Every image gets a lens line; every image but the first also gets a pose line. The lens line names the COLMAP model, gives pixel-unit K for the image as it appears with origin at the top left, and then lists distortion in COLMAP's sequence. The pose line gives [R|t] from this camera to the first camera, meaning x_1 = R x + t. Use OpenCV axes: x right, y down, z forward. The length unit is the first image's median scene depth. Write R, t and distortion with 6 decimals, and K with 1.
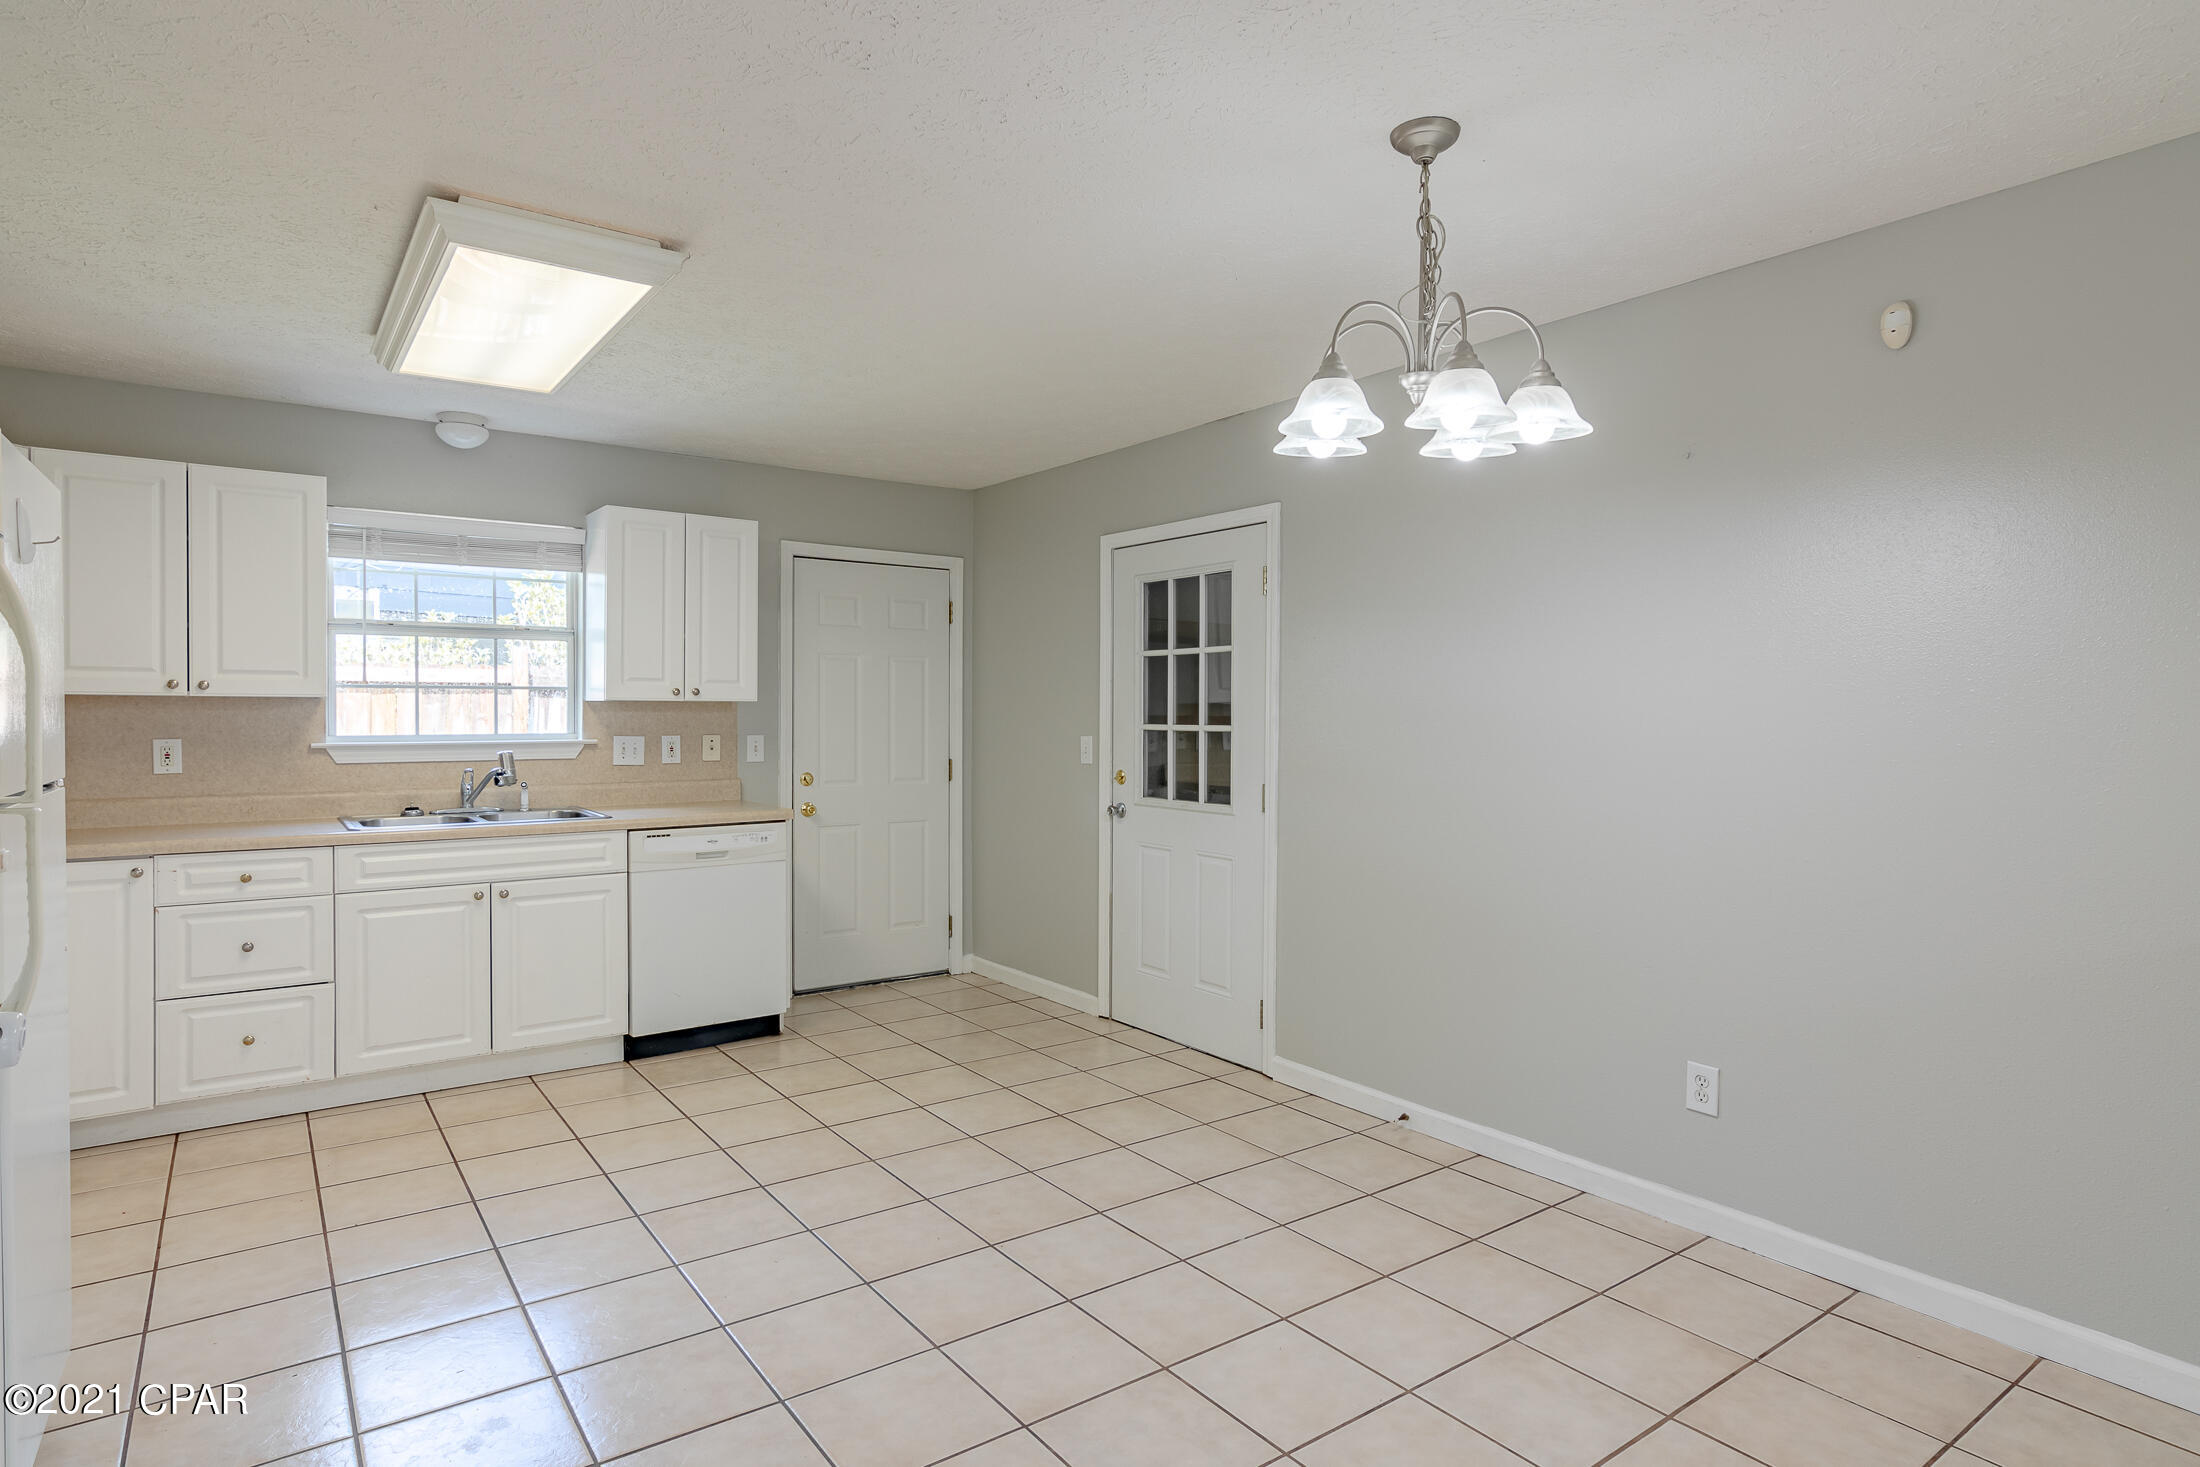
lens RADIAL K [[1171.1, 0, 1104.9], [0, 1171.1, 723.3], [0, 0, 1]] dist [-0.000106, 0.000072]
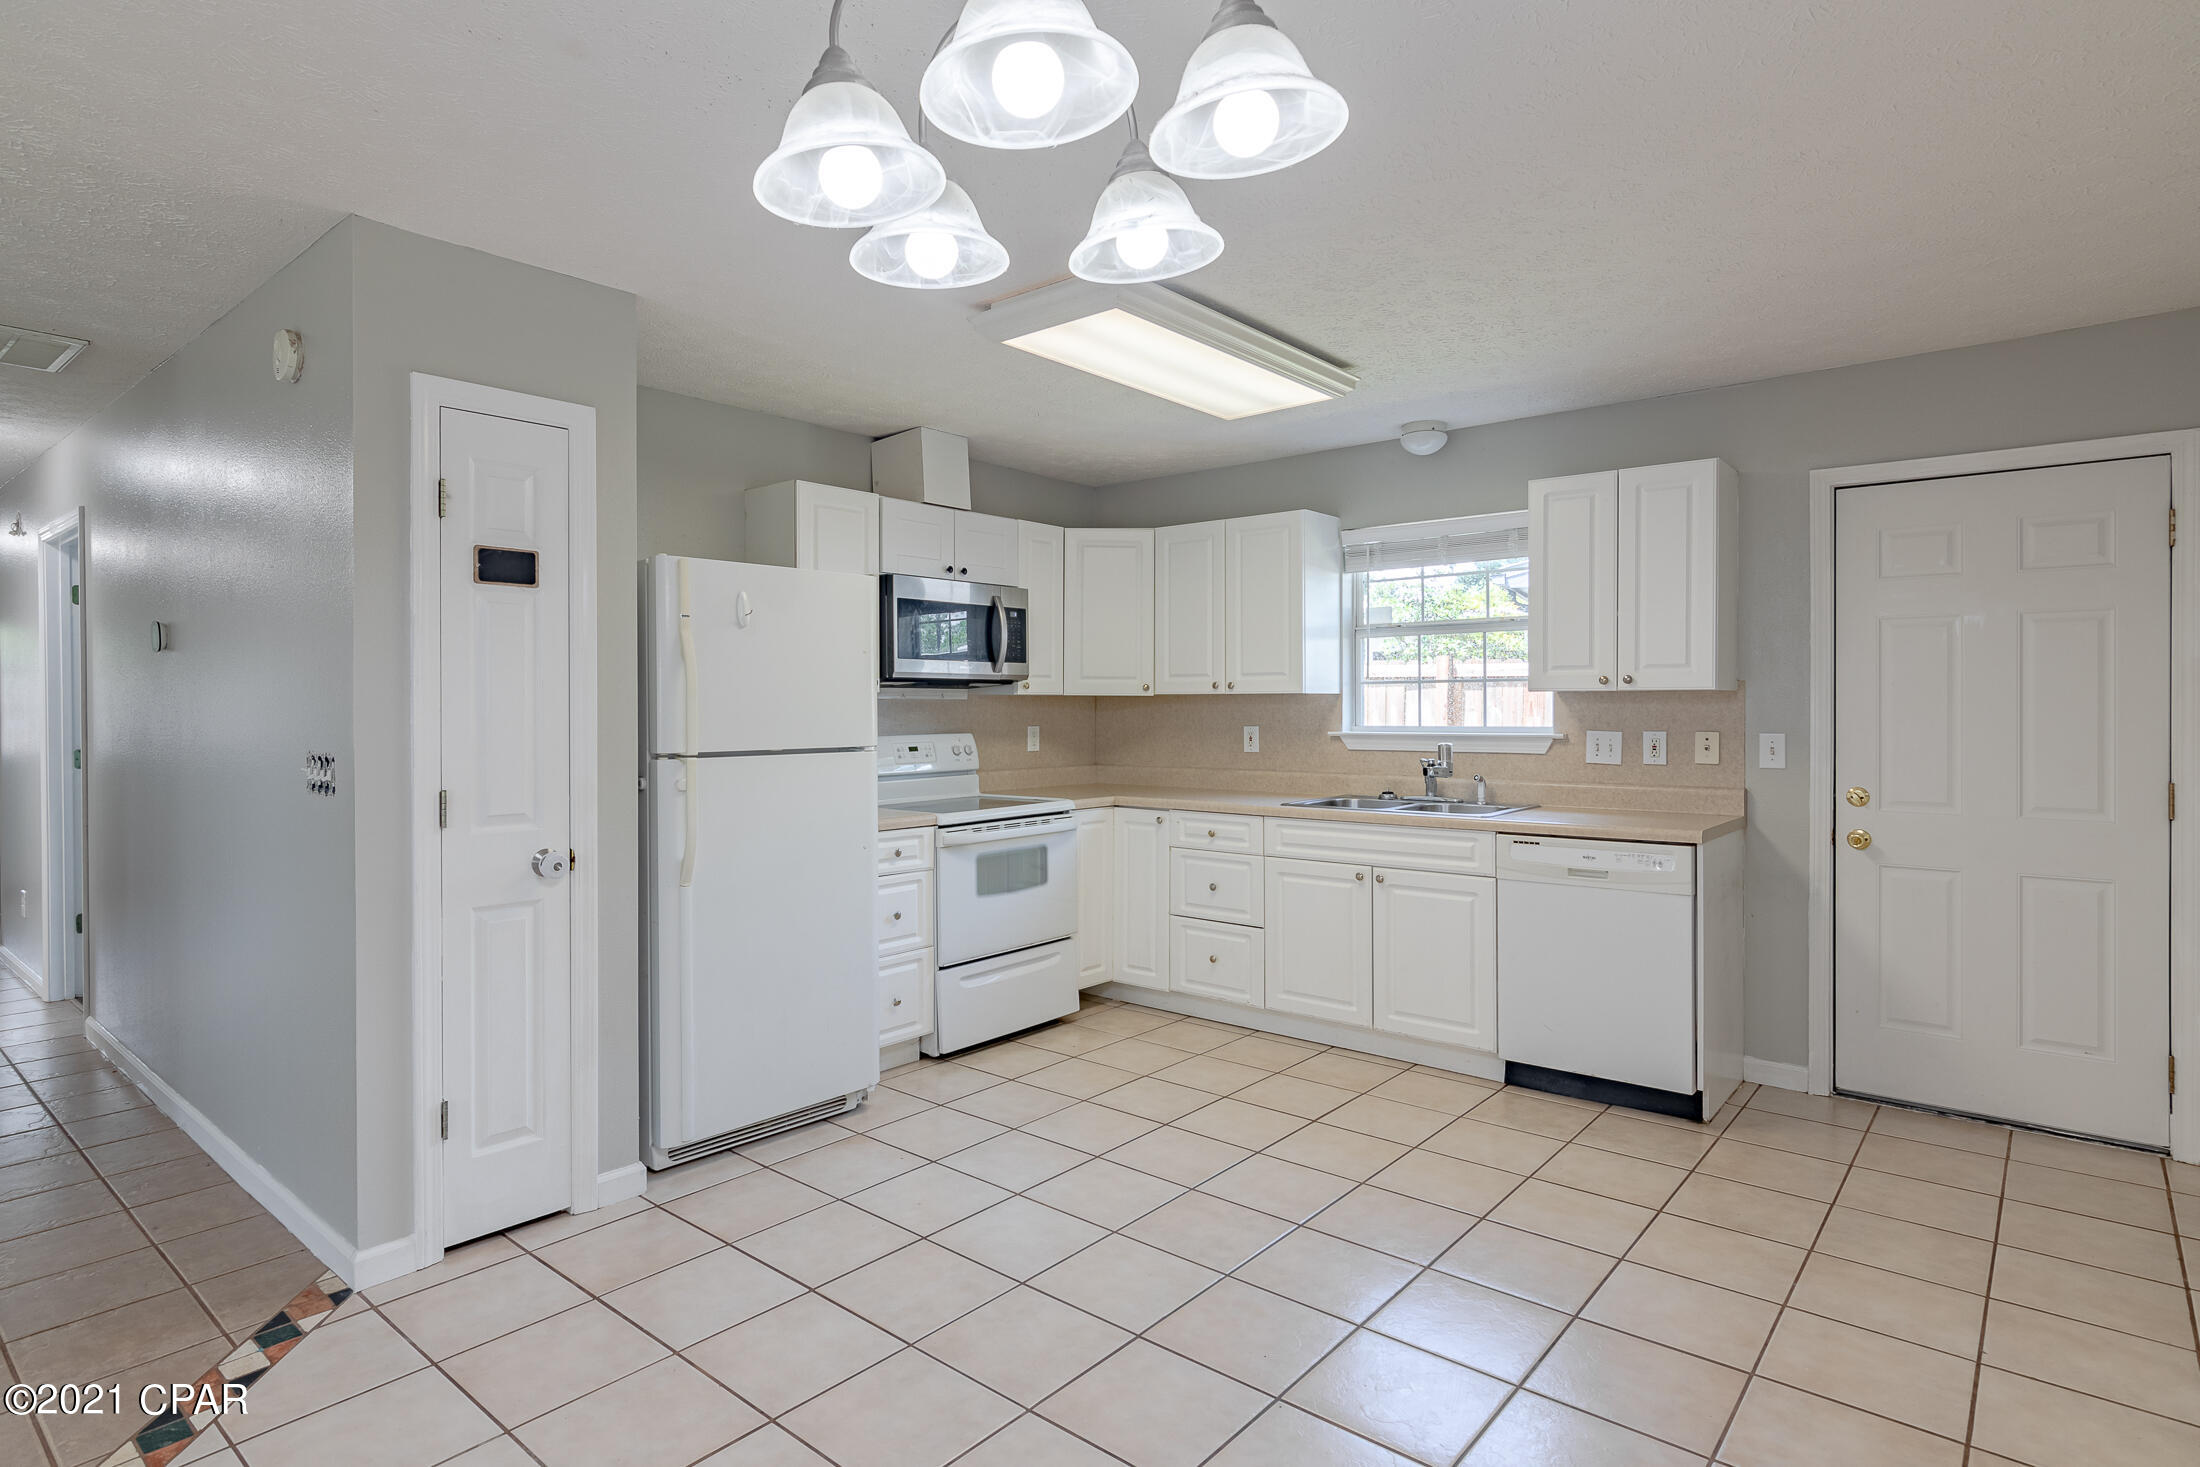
lens RADIAL K [[1159.0, 0, 1045.6], [0, 1159.0, 703.8], [0, 0, 1]] dist [-0.002583, -0.001535]
pose [[0.216731, -0.004585, -0.976221, 0.406213], [-0.004812, 0.999972, -0.005765, -0.002949], [0.976219, 0.005947, 0.216703, 0.453794]]
